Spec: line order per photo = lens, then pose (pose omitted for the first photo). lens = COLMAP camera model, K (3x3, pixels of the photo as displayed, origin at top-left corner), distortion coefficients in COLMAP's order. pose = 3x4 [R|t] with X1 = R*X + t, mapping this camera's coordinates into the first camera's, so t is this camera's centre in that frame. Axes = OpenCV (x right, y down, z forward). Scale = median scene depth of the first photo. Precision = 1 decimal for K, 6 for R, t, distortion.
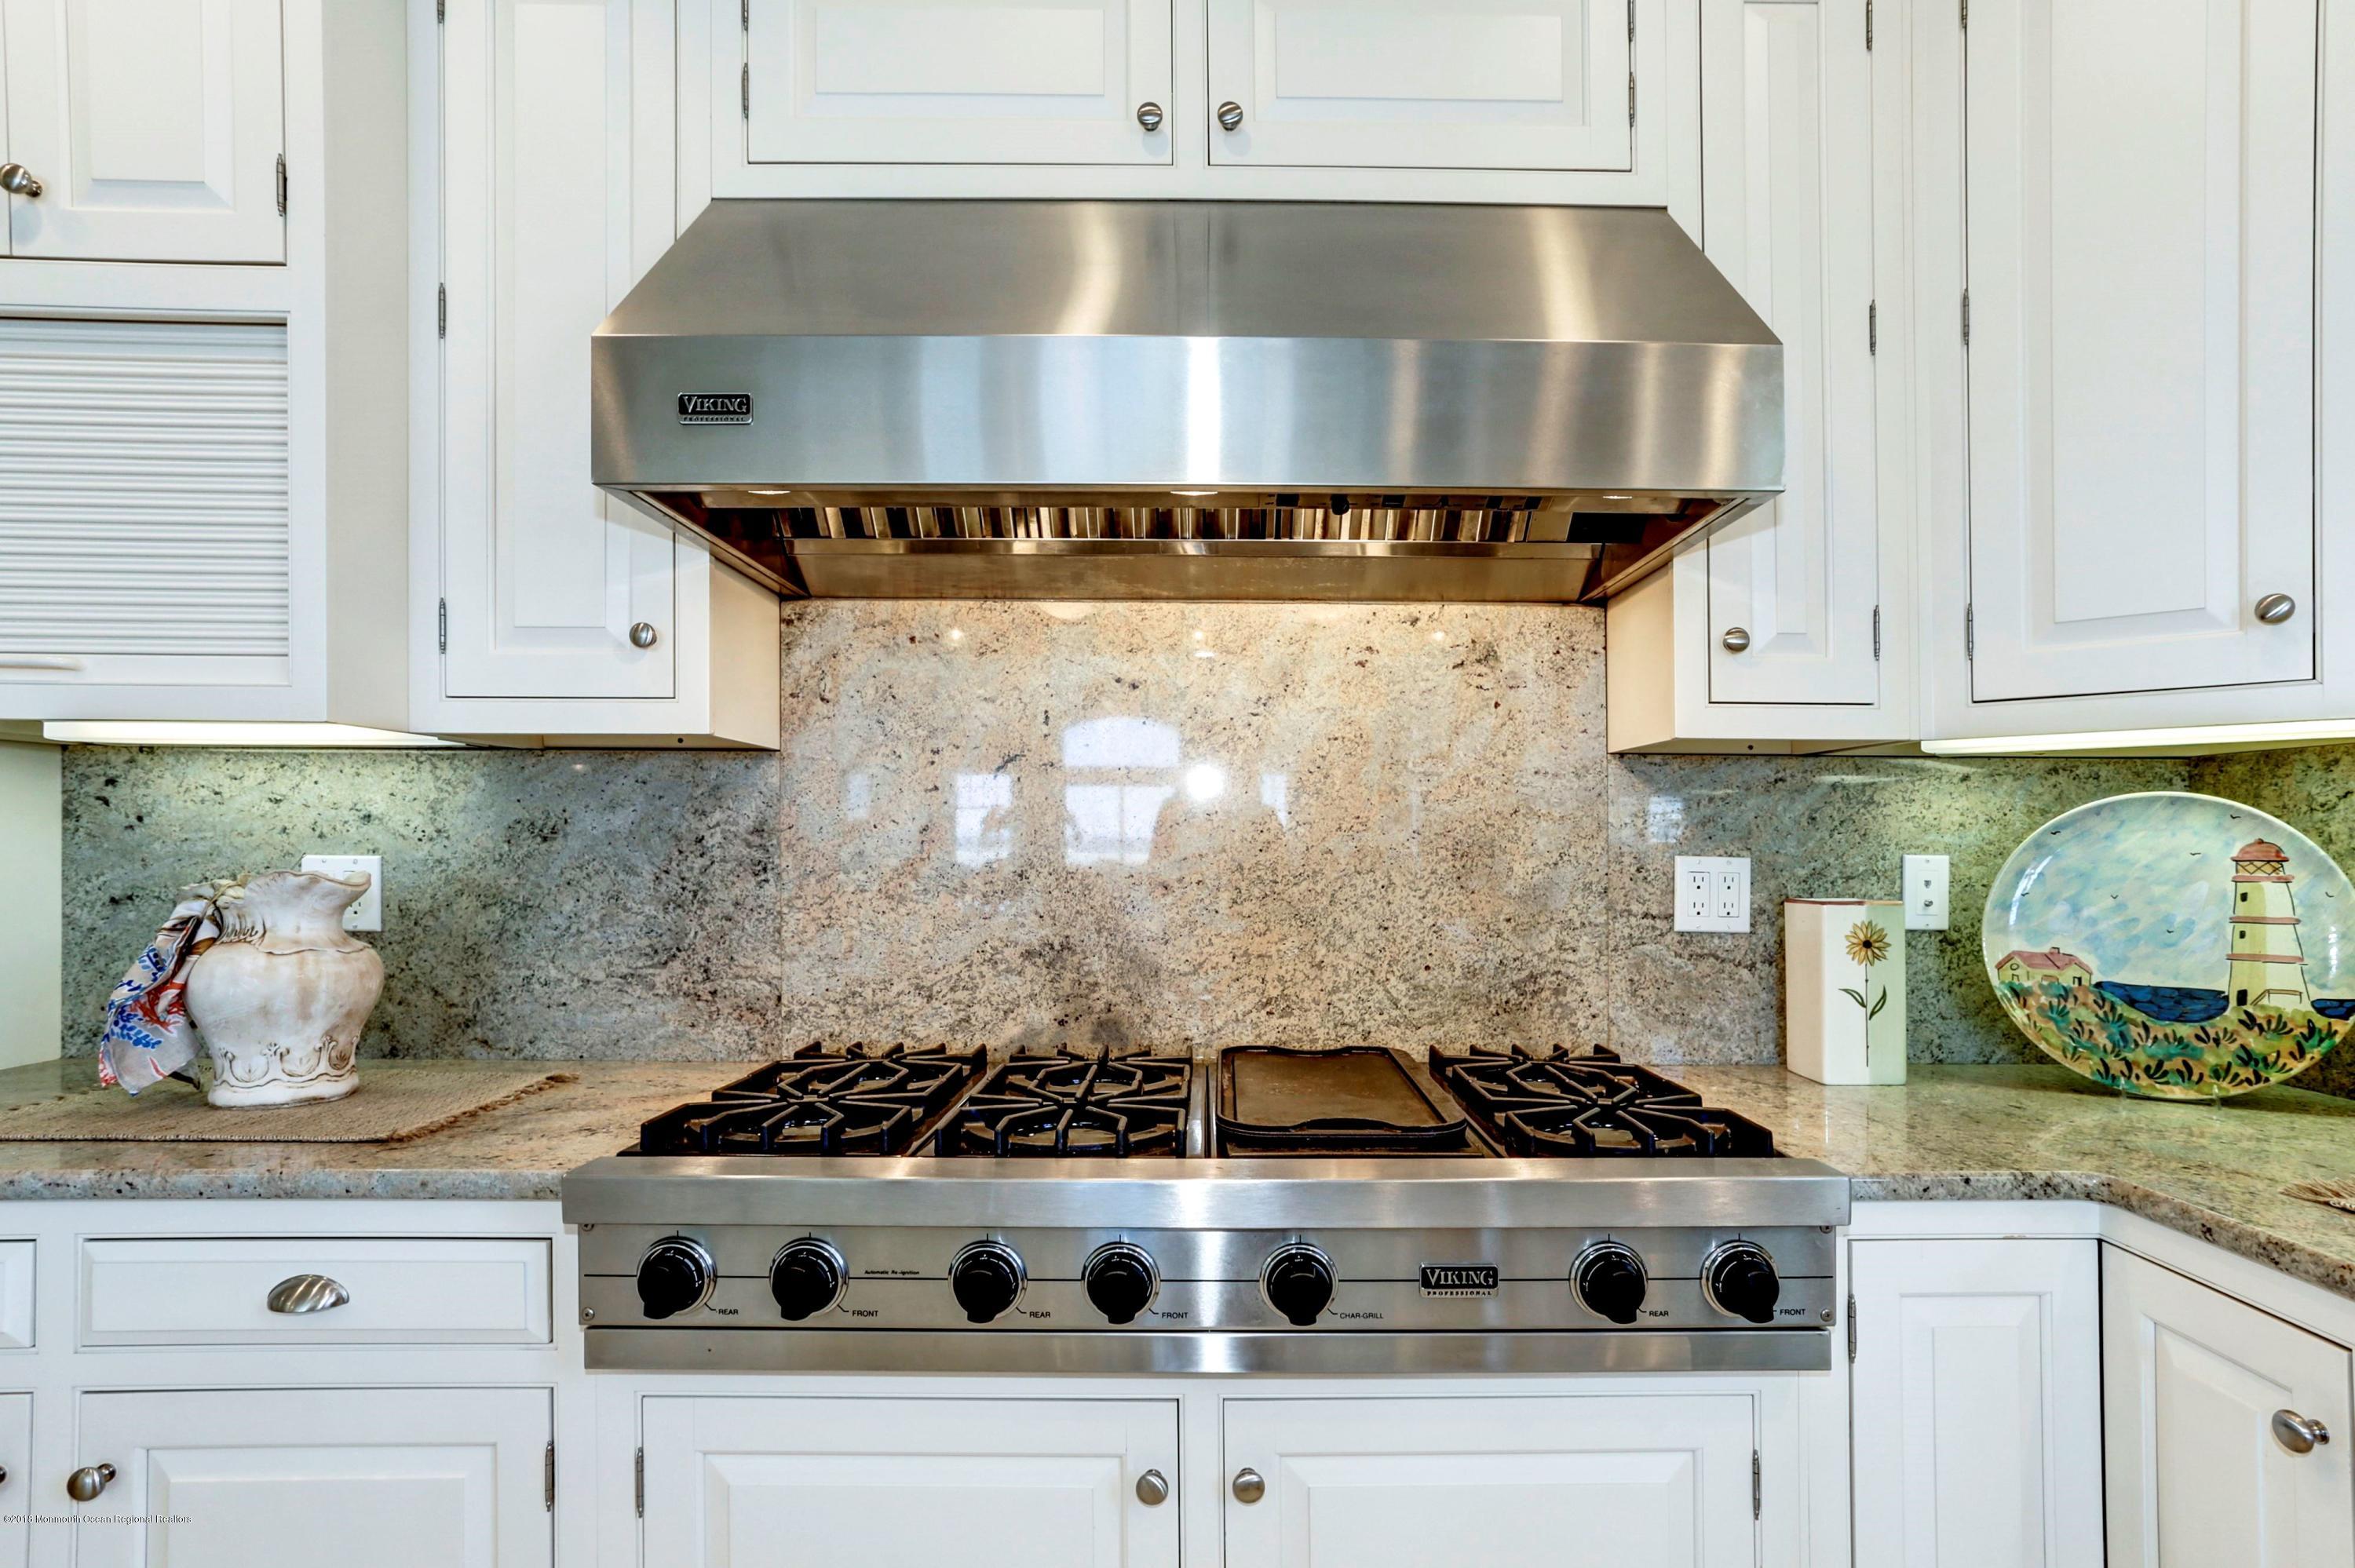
lens RADIAL K [[1181.2, 0, 1180.3], [0, 1181.2, 787.8], [0, 0, 1]] dist [-0.021651, 0.015946]
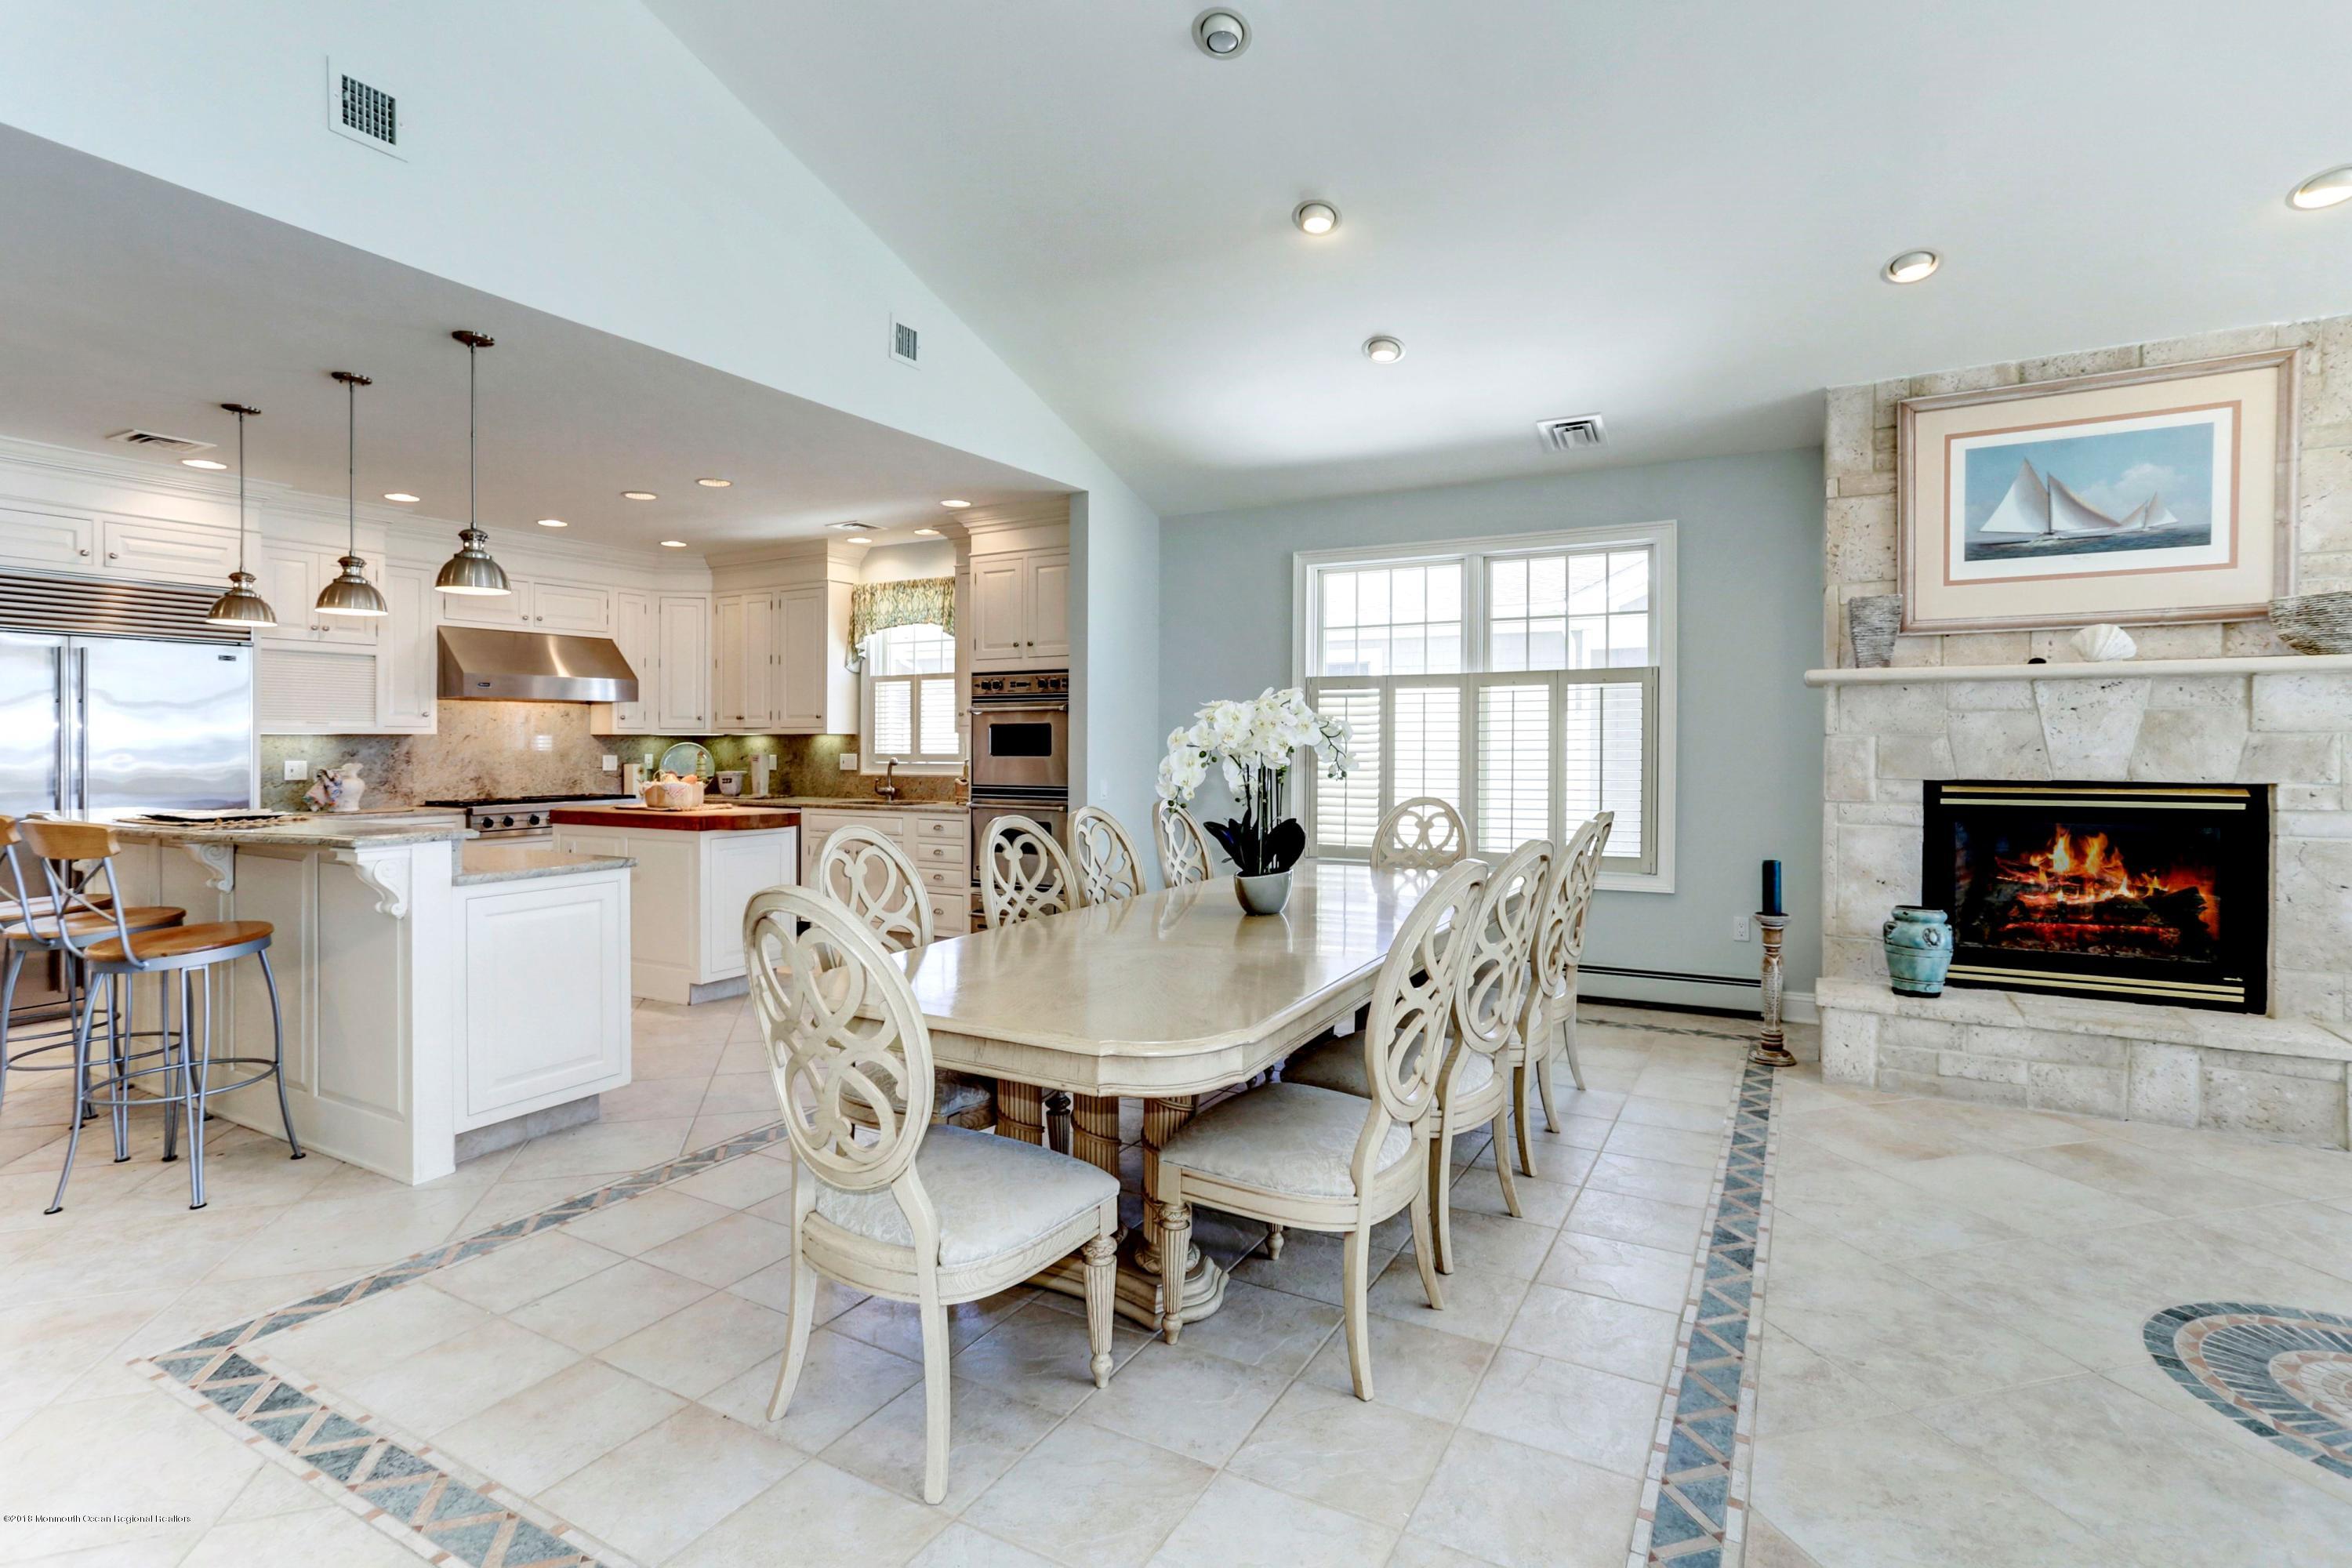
lens RADIAL K [[1179.9, 0, 1177.9], [0, 1179.9, 726.2], [0, 0, 1]] dist [-0.021651, 0.015946]
pose [[0.505142, 0.005723, 0.863017, -2.668410], [-0.000300, 0.999979, -0.006456, -0.039452], [-0.863036, 0.003003, 0.505133, -3.665539]]
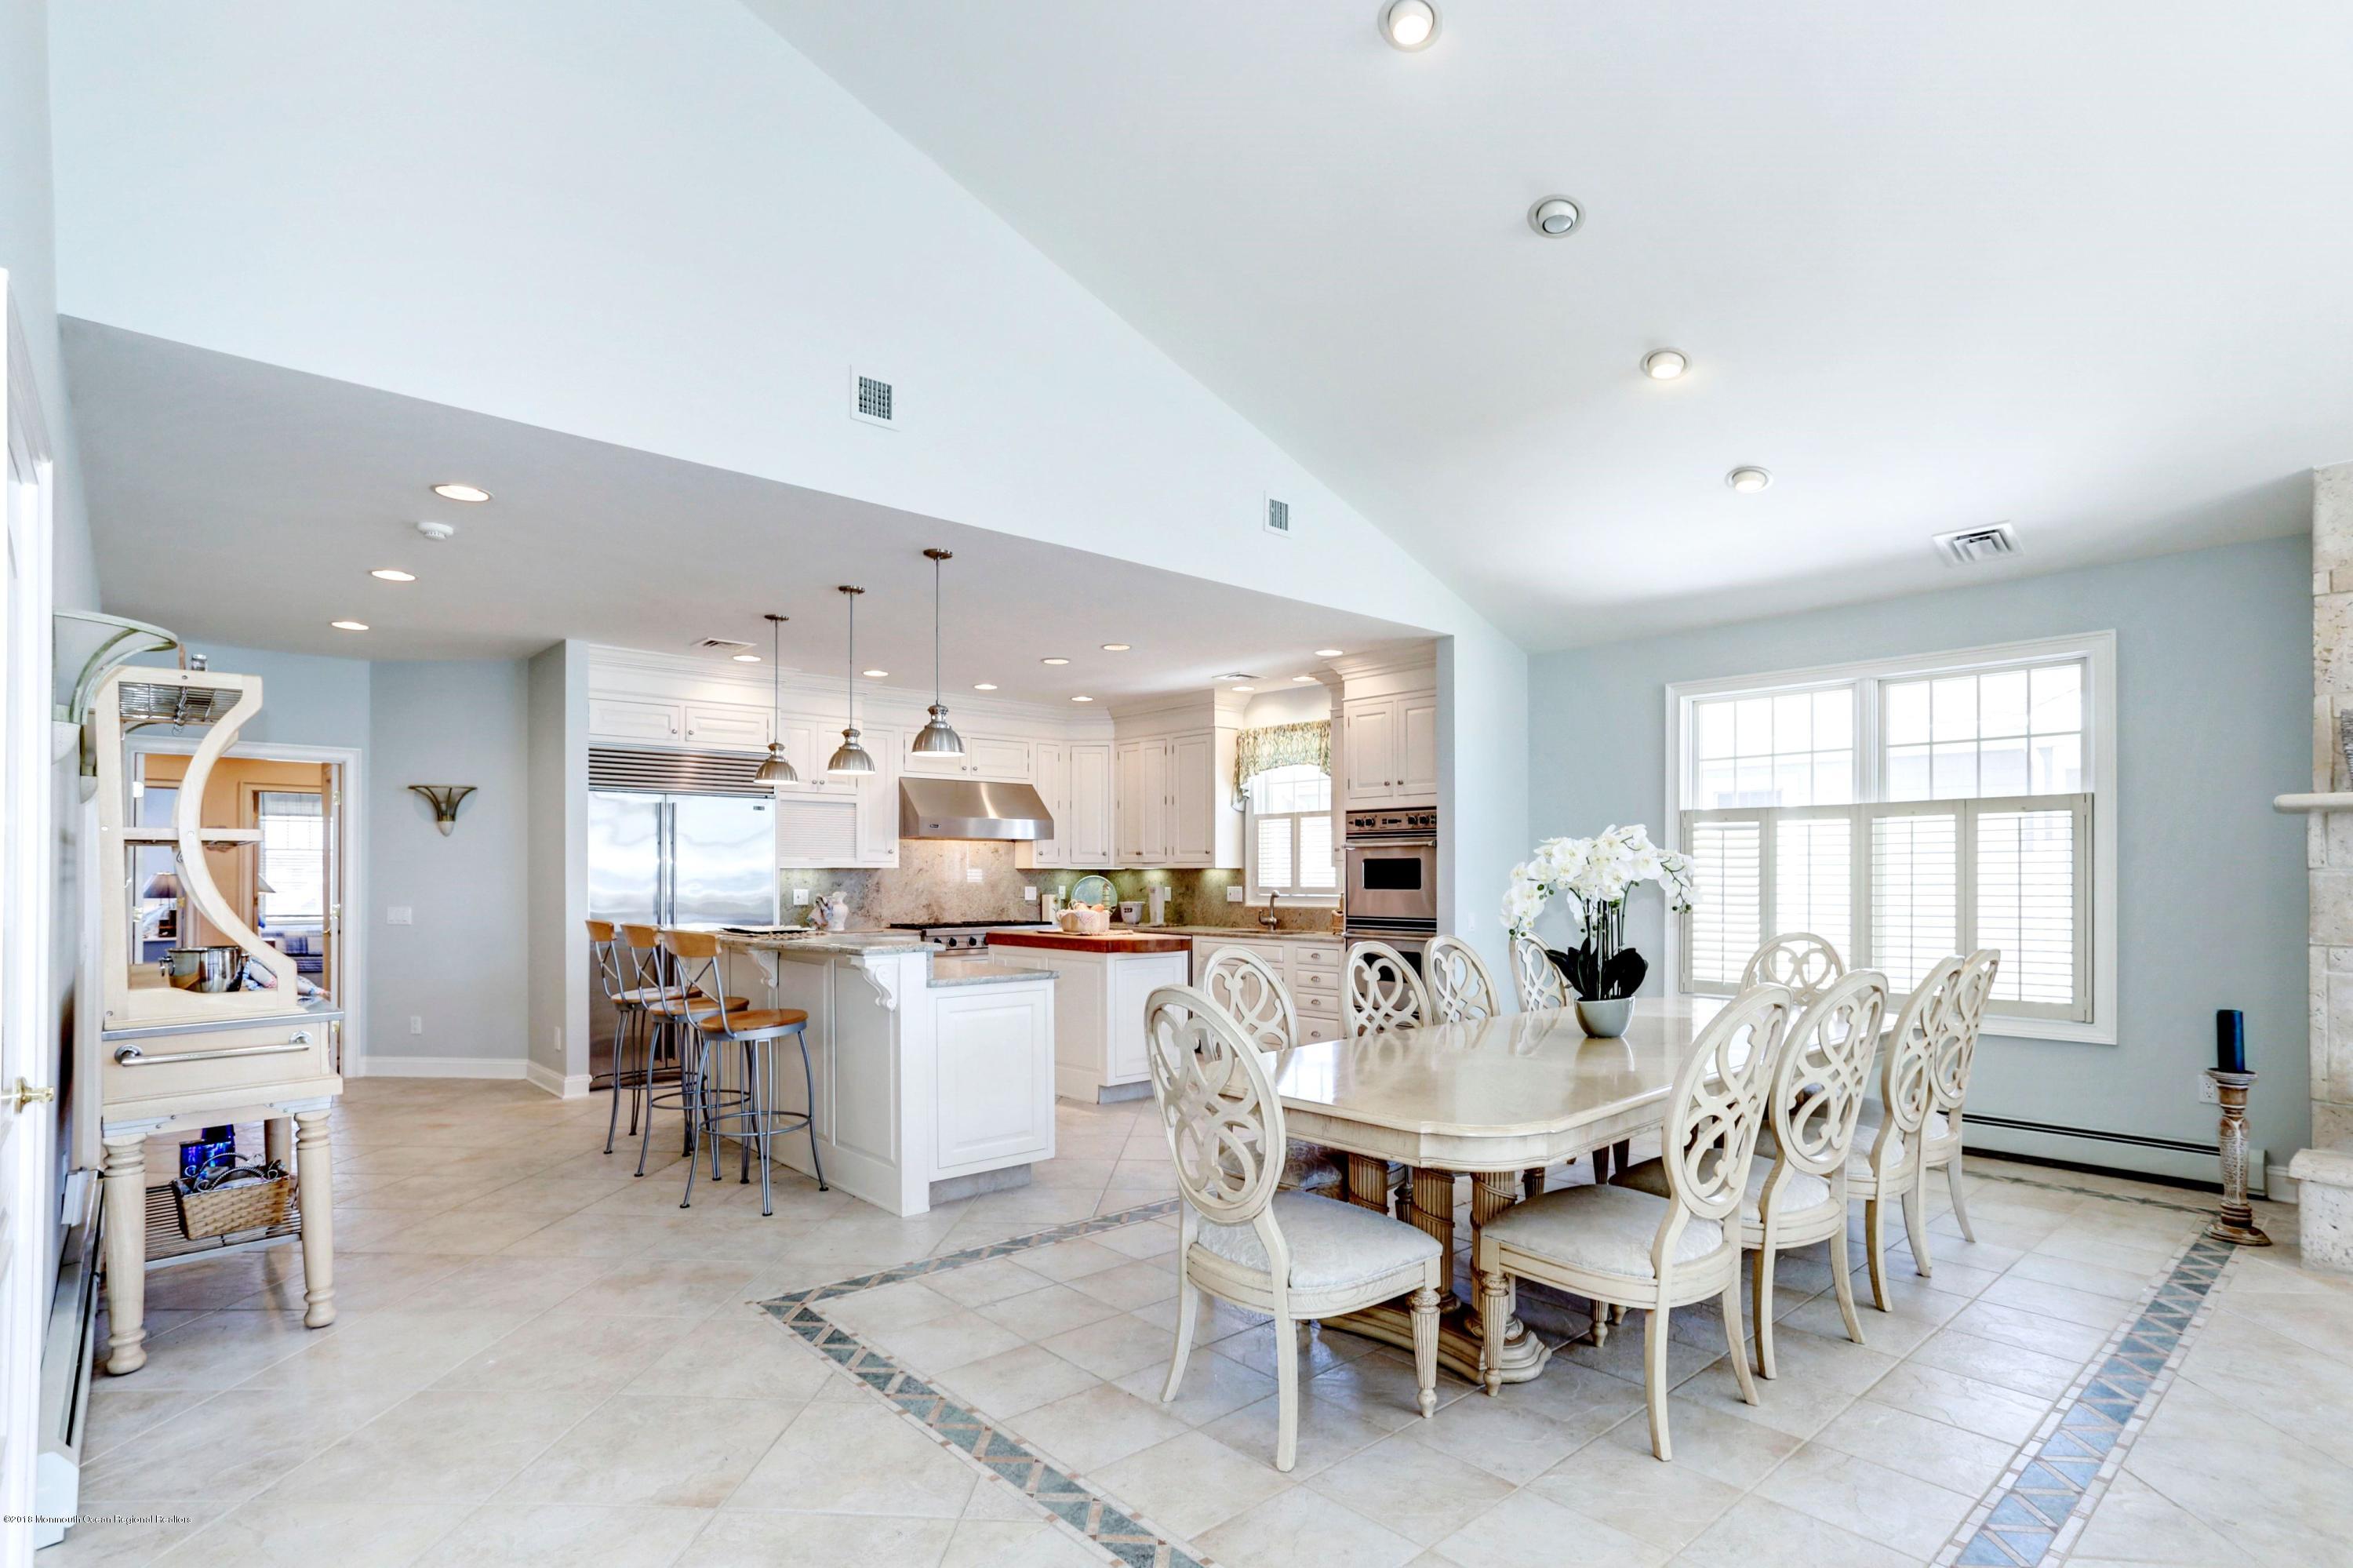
lens RADIAL K [[1180.4, 0, 1182.1], [0, 1180.4, 857.1], [0, 0, 1]] dist [-0.021651, 0.015946]
pose [[0.750572, 0.005697, 0.660765, -2.976054], [0.000075, 0.999962, -0.008707, -0.041304], [-0.660789, 0.006585, 0.750543, -4.032838]]
